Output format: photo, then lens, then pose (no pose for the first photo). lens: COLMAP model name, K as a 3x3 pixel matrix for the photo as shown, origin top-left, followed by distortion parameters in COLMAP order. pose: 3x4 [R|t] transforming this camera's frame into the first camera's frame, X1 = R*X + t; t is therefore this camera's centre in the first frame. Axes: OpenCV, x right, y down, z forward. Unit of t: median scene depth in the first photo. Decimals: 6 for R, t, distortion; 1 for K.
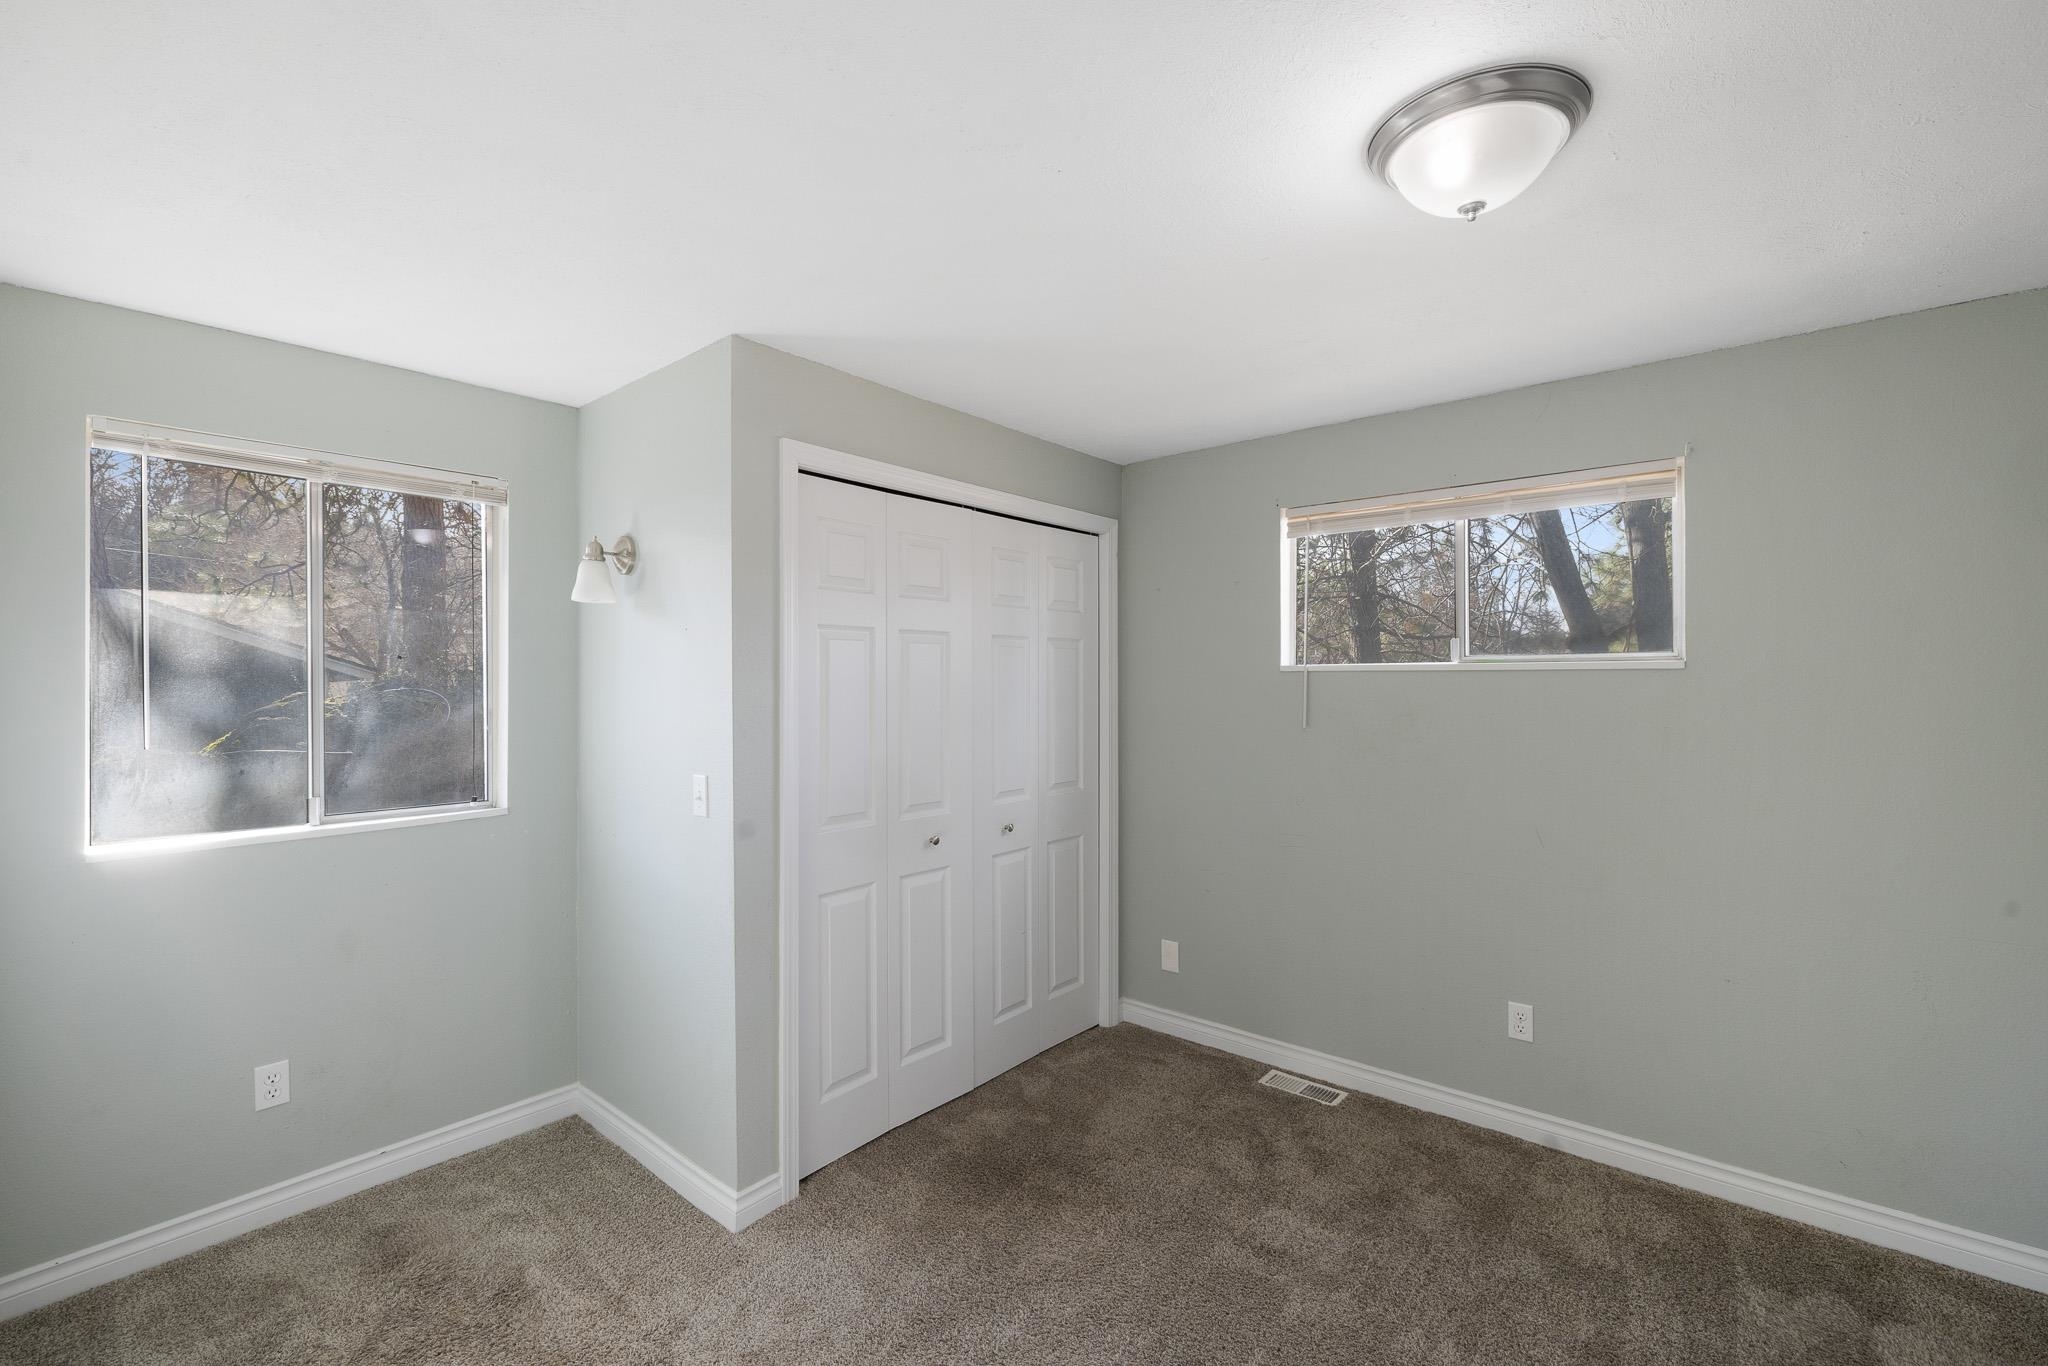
lens RADIAL K [[874.9, 0, 1029.9], [0, 874.9, 684.8], [0, 0, 1]] dist [0.004069, 0.000698]
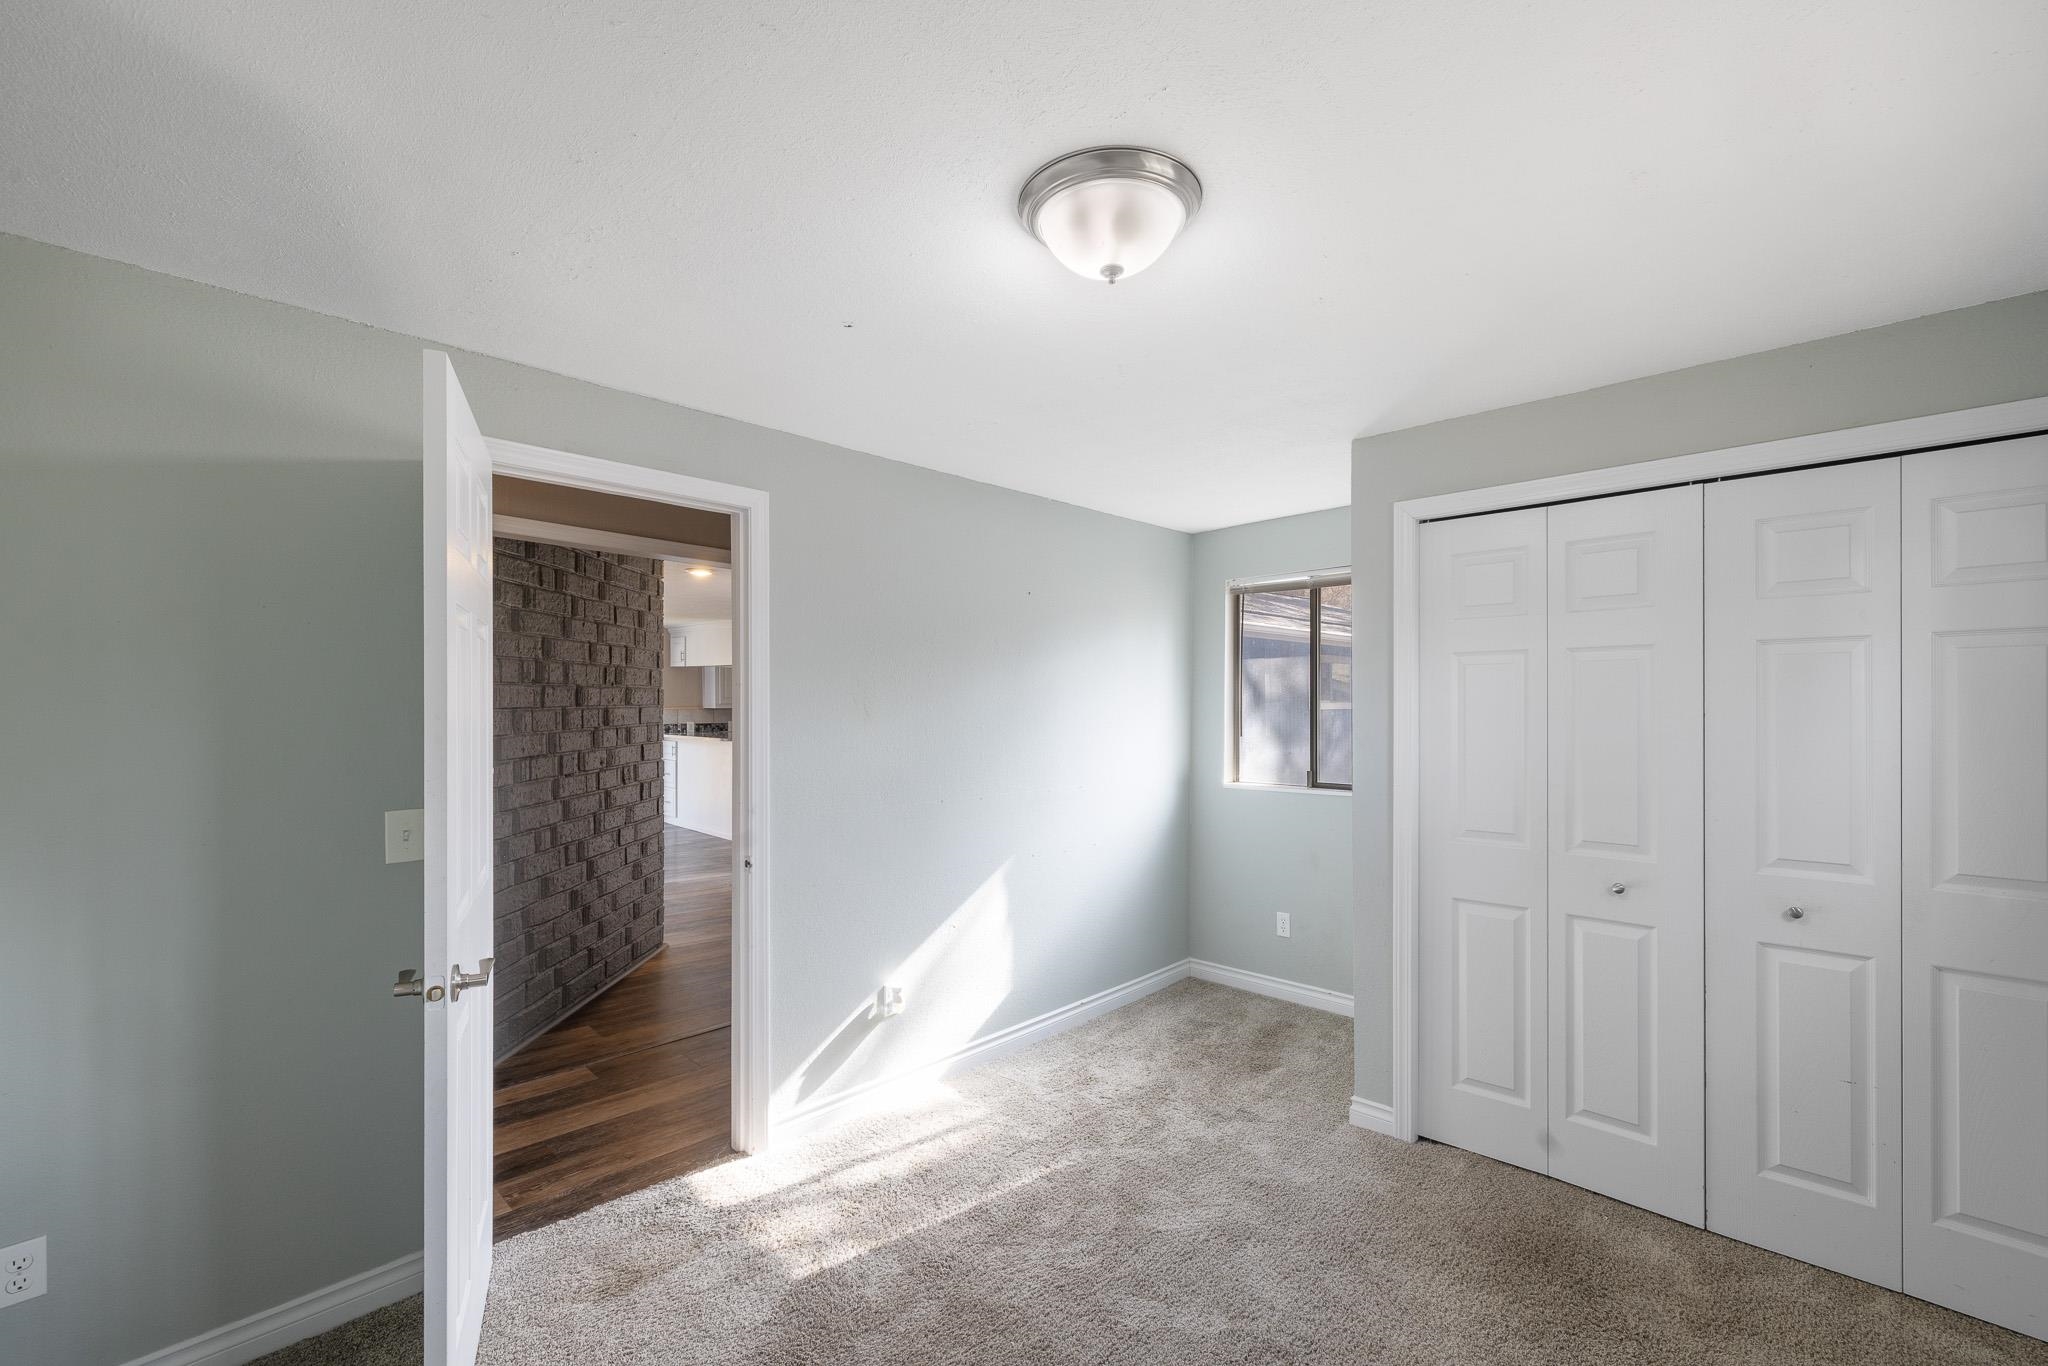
lens RADIAL K [[874.9, 0, 1029.7], [0, 874.9, 696.5], [0, 0, 1]] dist [0.004069, 0.000698]
pose [[-0.075749, -0.006539, -0.997105, 0.849867], [0.002549, 0.999974, -0.006751, -0.006980], [0.997124, -0.003053, -0.075730, 0.522021]]
